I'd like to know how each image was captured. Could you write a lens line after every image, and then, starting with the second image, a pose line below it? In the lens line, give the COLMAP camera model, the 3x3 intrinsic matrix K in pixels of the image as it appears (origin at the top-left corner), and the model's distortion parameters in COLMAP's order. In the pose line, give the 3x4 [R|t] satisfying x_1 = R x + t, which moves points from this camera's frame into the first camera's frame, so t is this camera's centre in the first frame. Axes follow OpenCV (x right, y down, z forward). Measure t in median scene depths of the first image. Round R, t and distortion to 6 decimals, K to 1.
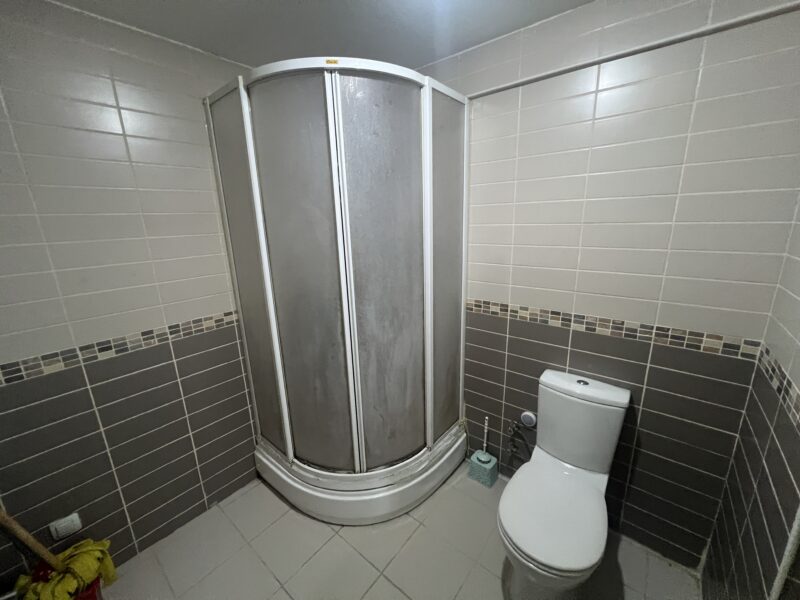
lens RADIAL K [[321.3, 0, 400.1], [0, 321.3, 299.8], [0, 0, 1]] dist [0.000629, 0.000362]
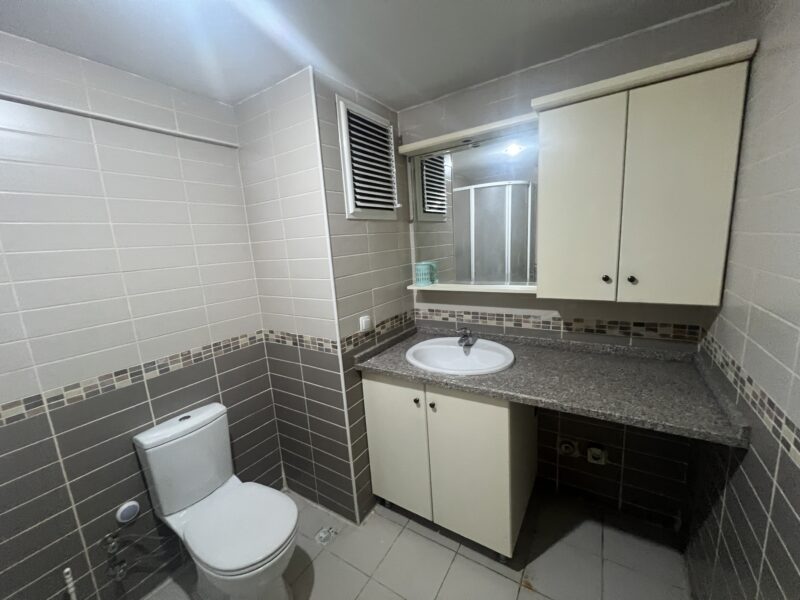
lens RADIAL K [[321.3, 0, 400.1], [0, 321.3, 300.1], [0, 0, 1]] dist [0.000629, 0.000362]
pose [[-0.112038, -0.141461, 0.983583, -0.476281], [0.310691, 0.935205, 0.169893, -0.060402], [-0.943885, 0.324625, -0.060828, 0.283937]]
